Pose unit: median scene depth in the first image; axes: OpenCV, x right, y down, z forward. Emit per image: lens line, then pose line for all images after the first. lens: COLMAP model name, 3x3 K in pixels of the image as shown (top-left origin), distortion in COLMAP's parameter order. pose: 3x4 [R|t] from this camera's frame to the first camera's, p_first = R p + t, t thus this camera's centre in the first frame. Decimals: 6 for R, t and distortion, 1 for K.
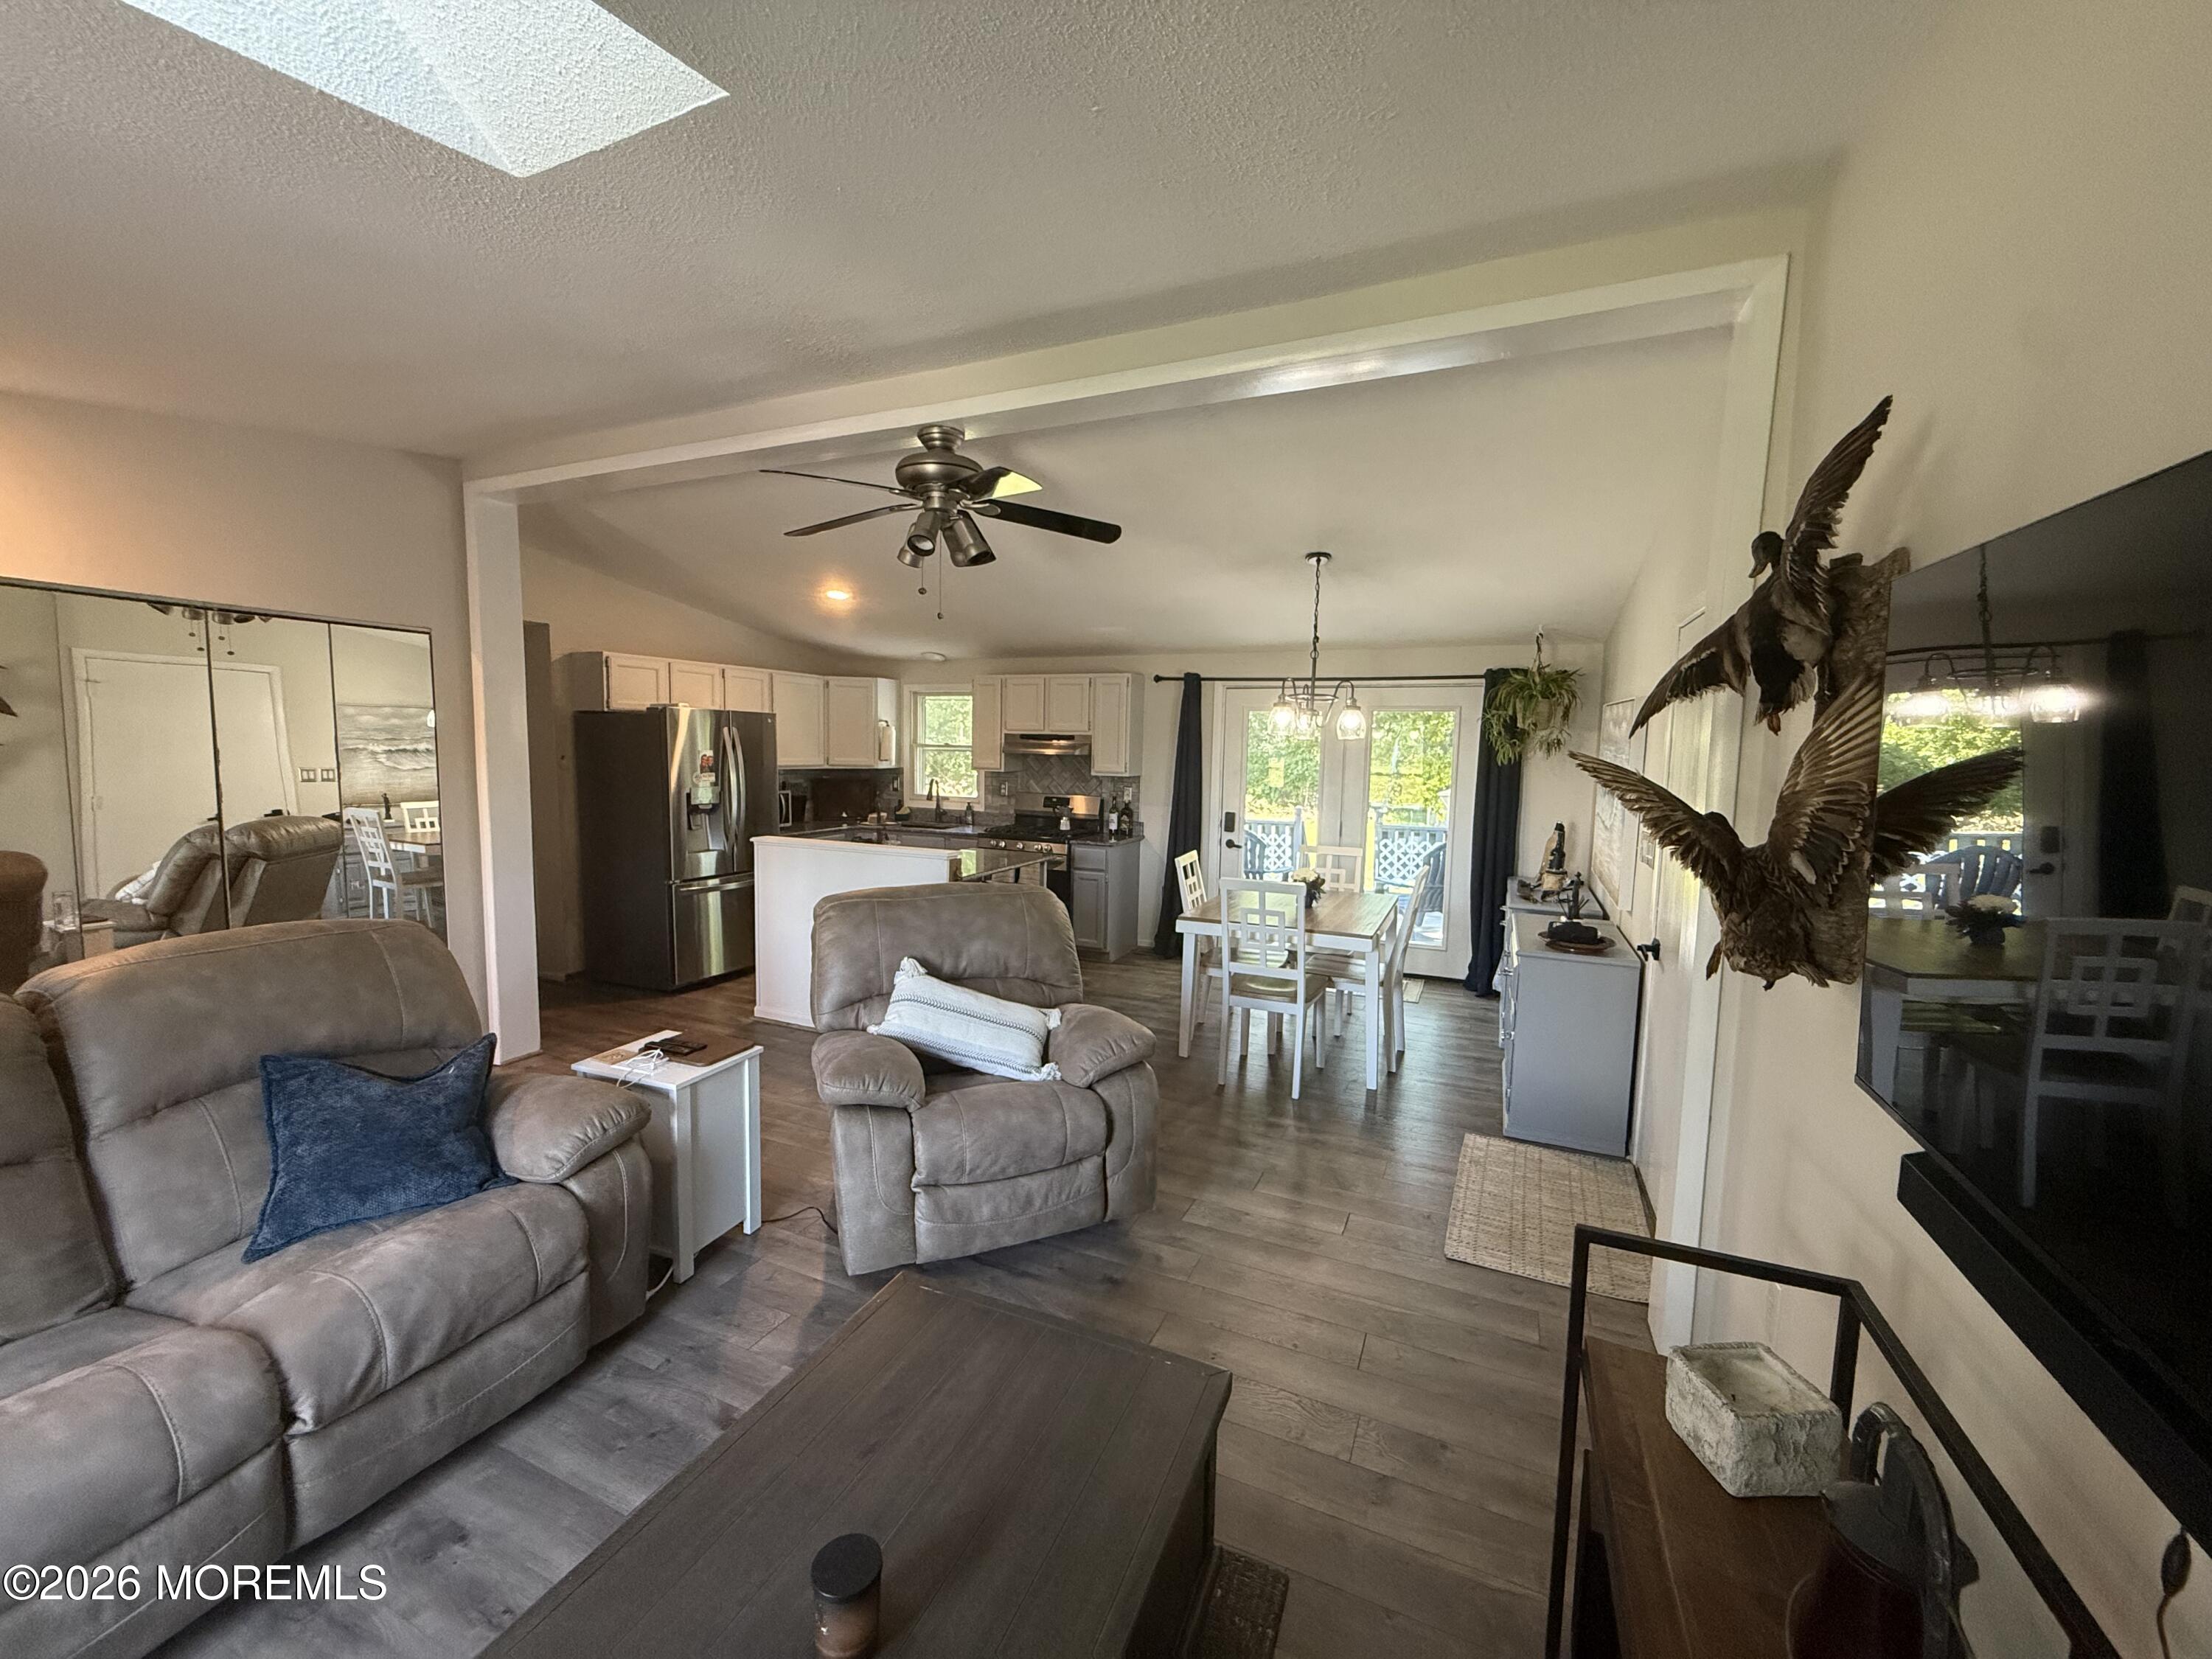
lens RADIAL K [[879.1, 0, 1099.3], [0, 879.1, 830.3], [0, 0, 1]] dist [0.000730, -0.000784]
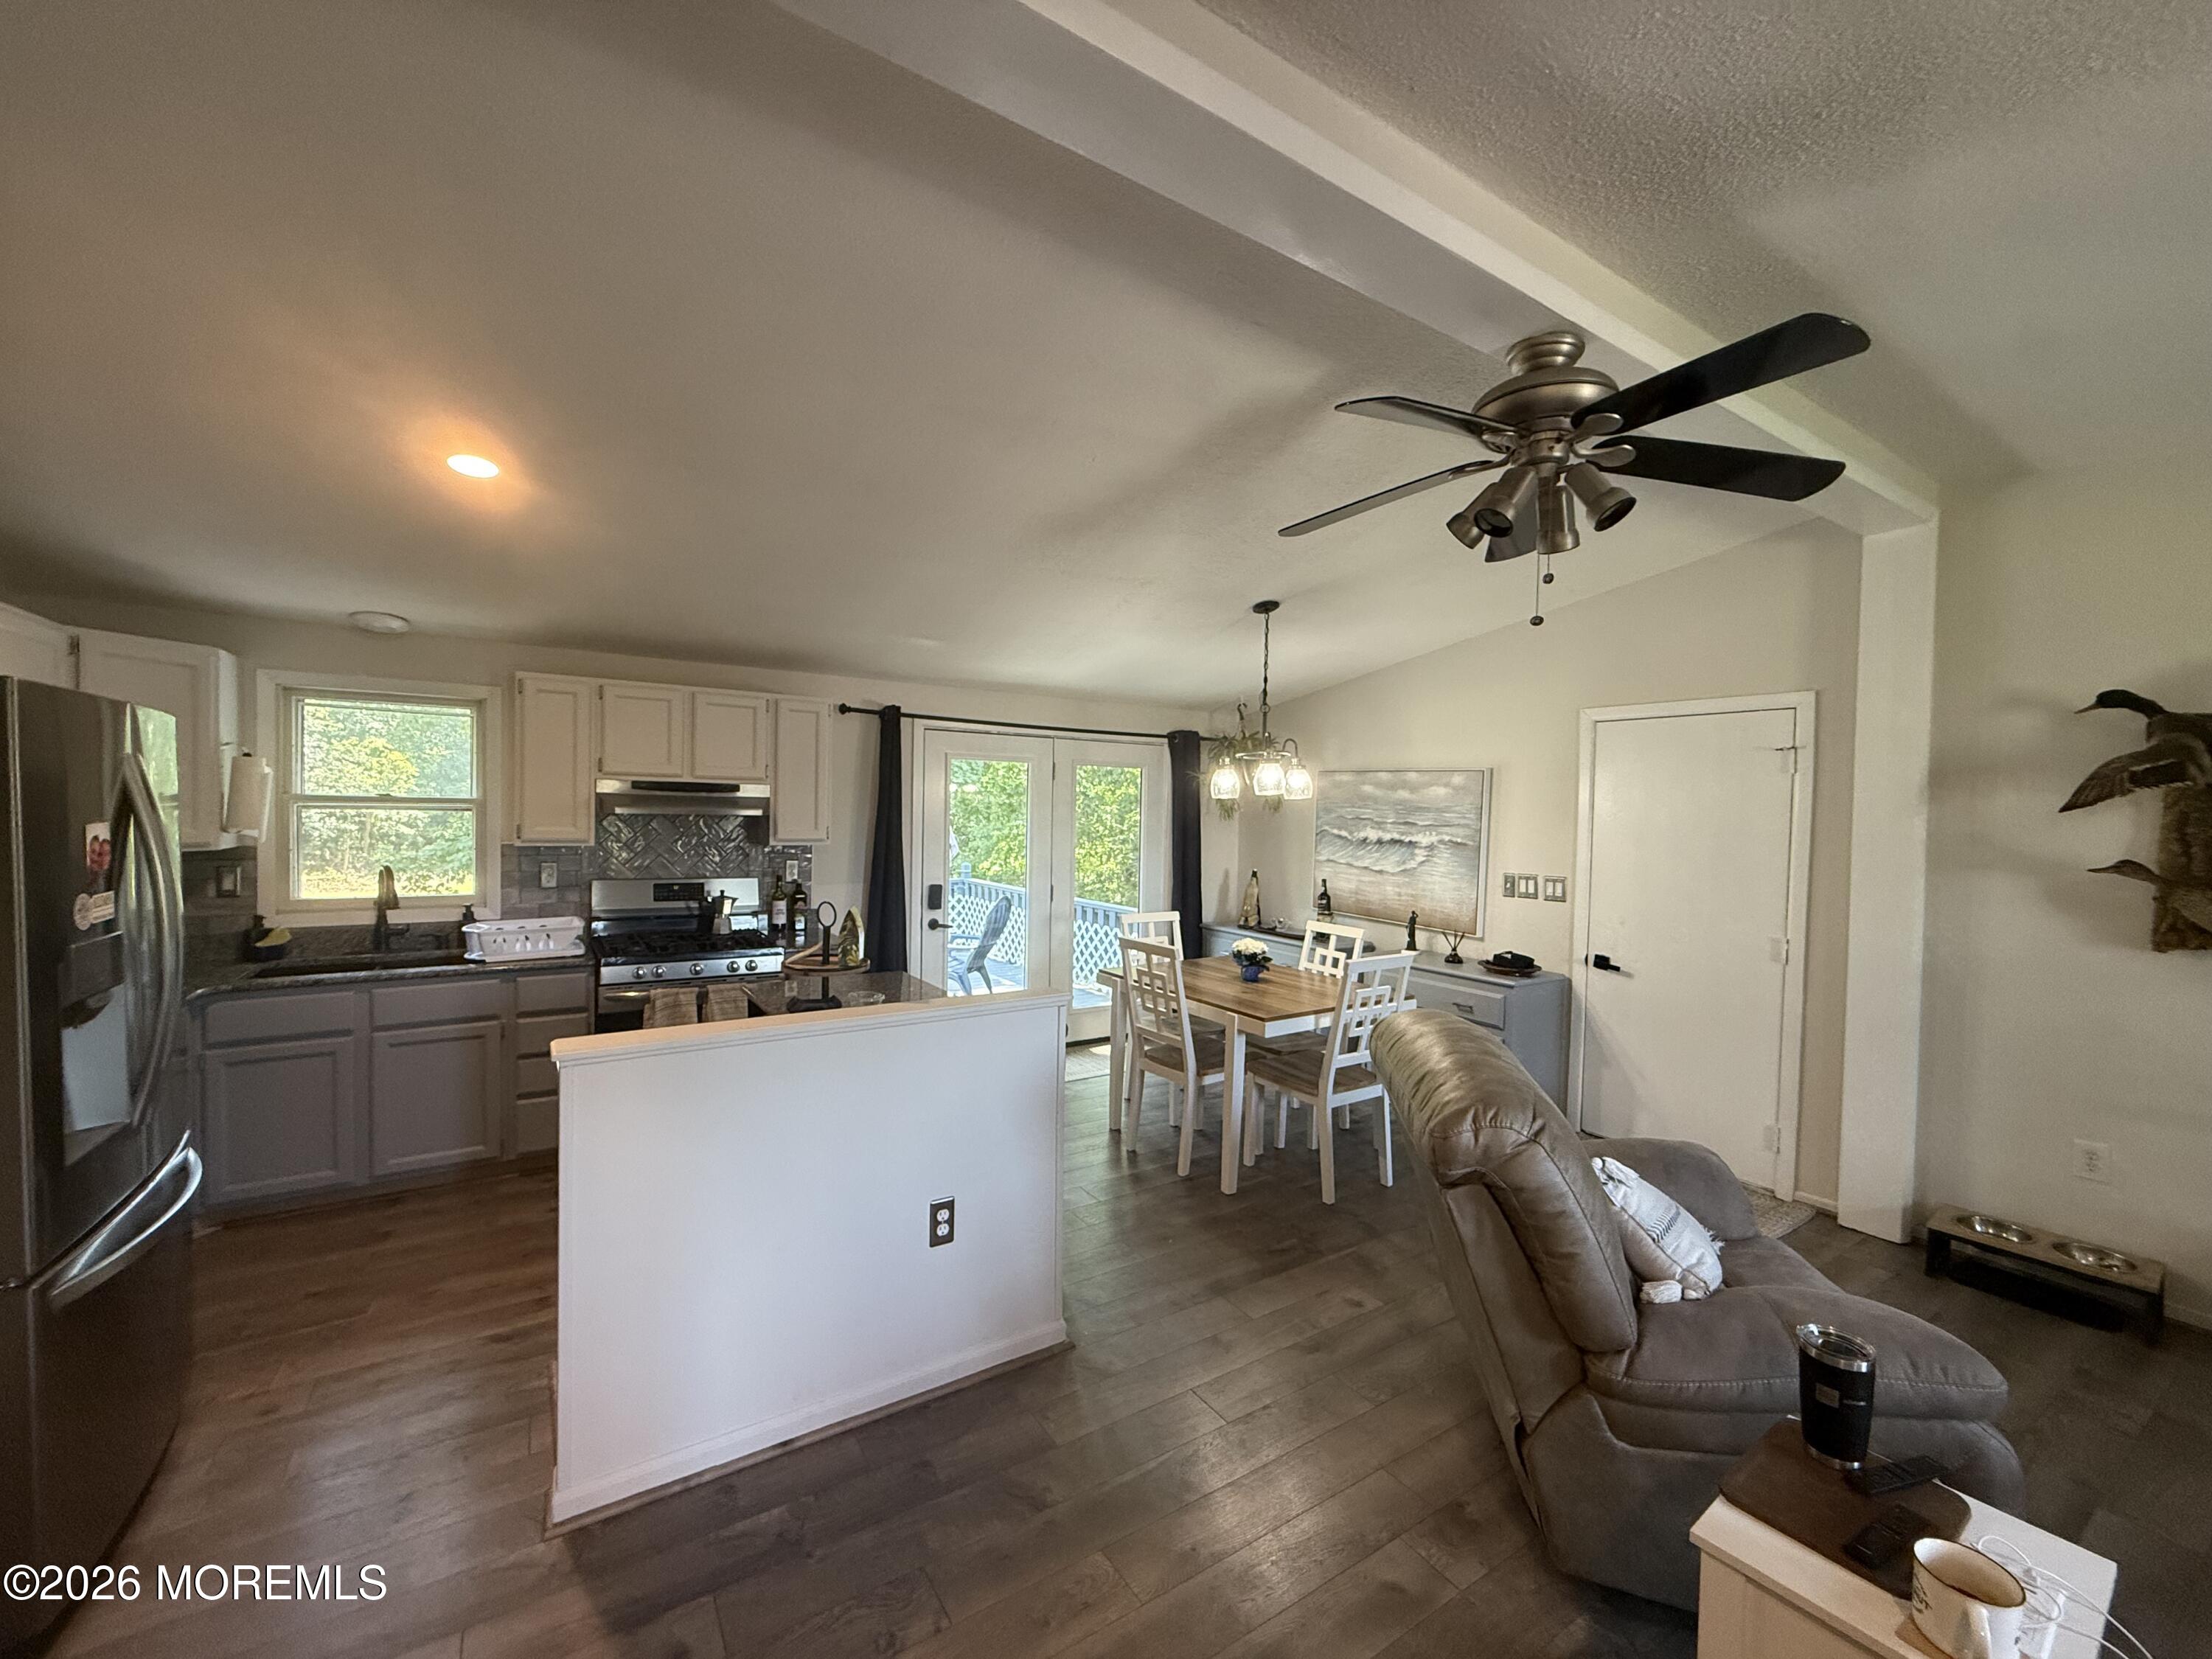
lens RADIAL K [[879.1, 0, 1099.3], [0, 879.1, 830.3], [0, 0, 1]] dist [0.000730, -0.000784]
pose [[0.547834, -0.028980, 0.836085, -0.498392], [0.071748, 0.997345, -0.012442, -0.056391], [-0.833505, 0.066803, 0.548459, 0.504064]]
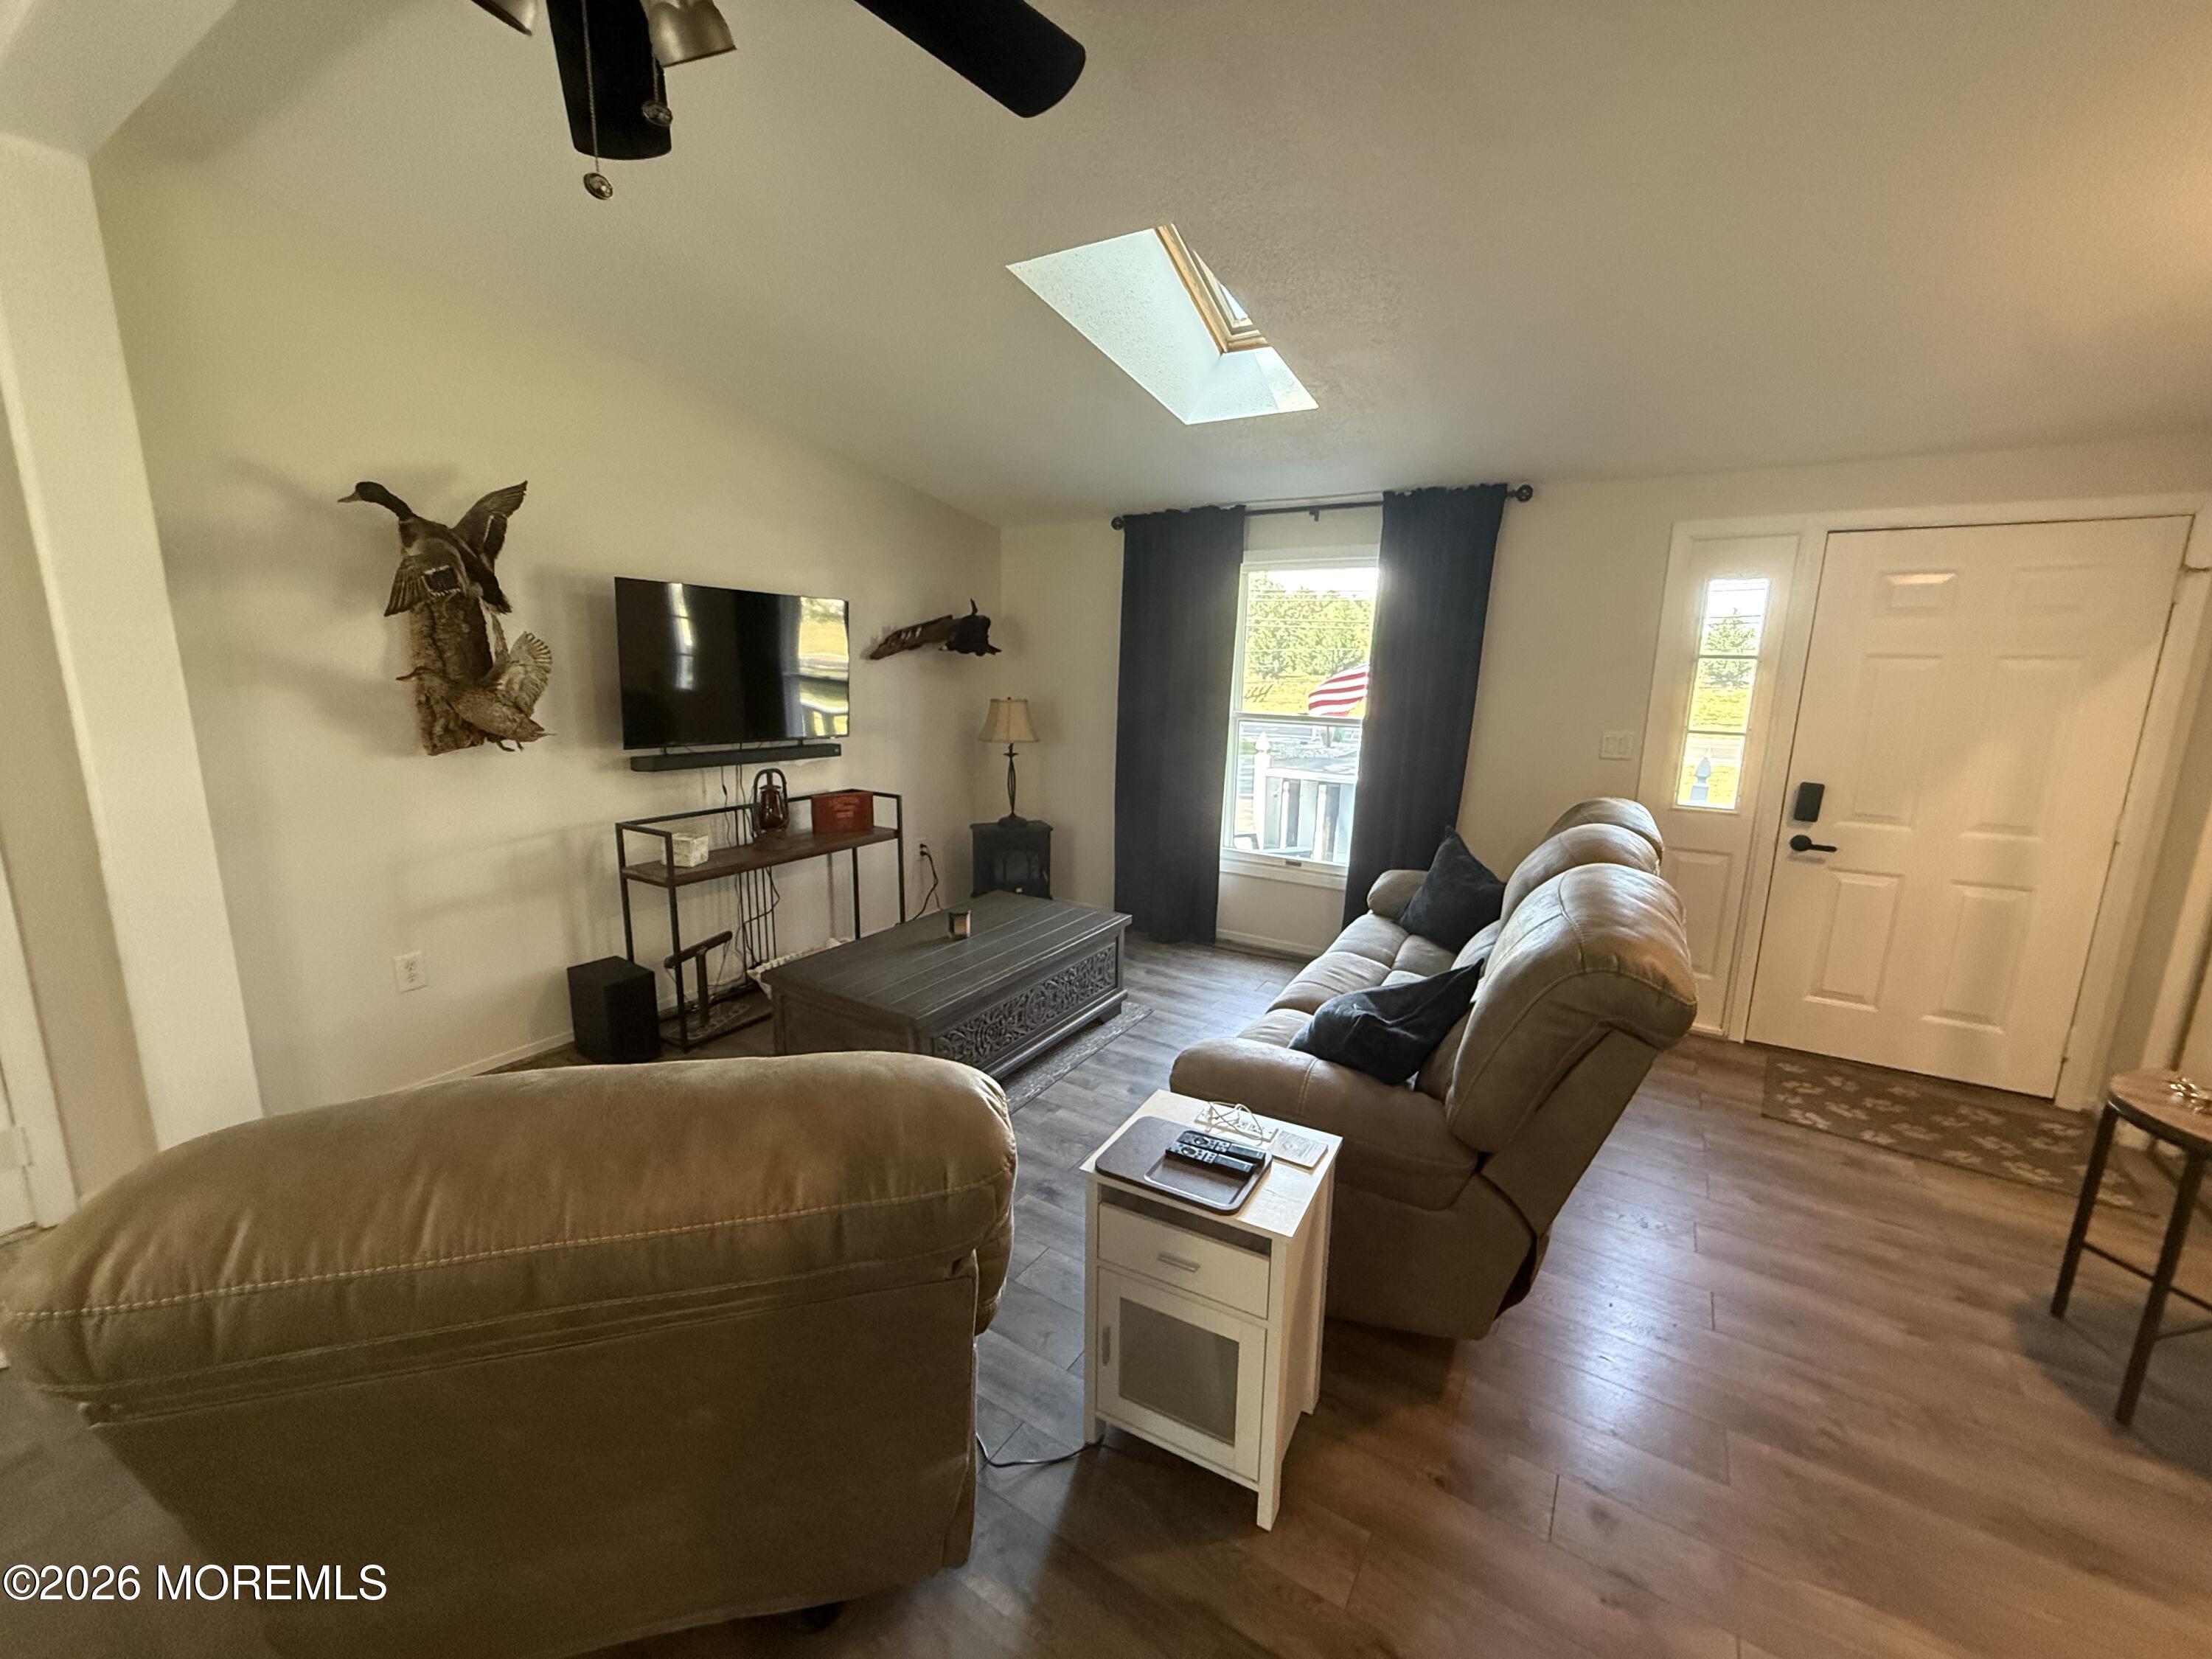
lens RADIAL K [[879.1, 0, 1099.3], [0, 879.1, 830.3], [0, 0, 1]] dist [0.000730, -0.000784]
pose [[-0.989525, -0.060386, 0.131129, -0.223179], [-0.020965, 0.958794, 0.283329, -0.063732], [-0.142835, 0.277612, -0.950016, 0.727079]]
